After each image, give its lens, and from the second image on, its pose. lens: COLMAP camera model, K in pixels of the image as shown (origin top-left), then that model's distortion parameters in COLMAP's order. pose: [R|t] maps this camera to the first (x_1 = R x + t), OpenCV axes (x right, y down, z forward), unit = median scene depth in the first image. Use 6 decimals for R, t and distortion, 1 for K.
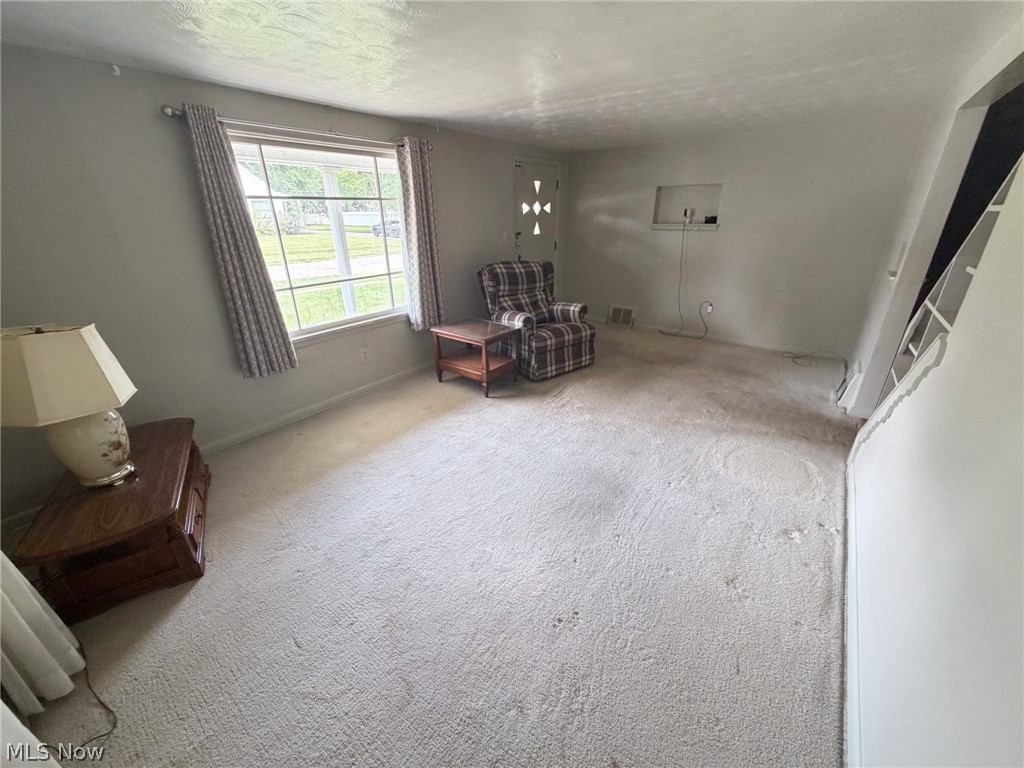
lens RADIAL K [[408.1, 0, 509.1], [0, 408.1, 384.9], [0, 0, 1]] dist [0.000478, 0.000104]
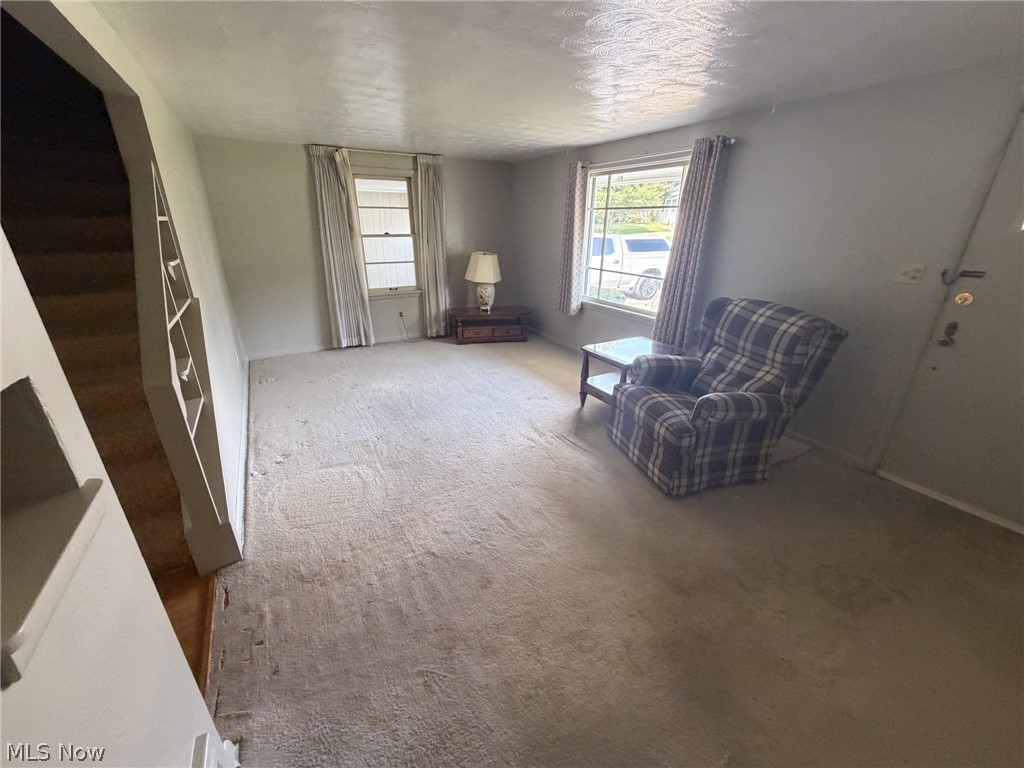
lens RADIAL K [[408.1, 0, 509.1], [0, 408.1, 384.9], [0, 0, 1]] dist [0.000478, 0.000104]
pose [[-0.384229, 0.357630, -0.851157, 1.051390], [-0.362382, 0.789519, 0.495318, -0.549179], [0.849145, 0.498759, -0.173758, 1.252179]]
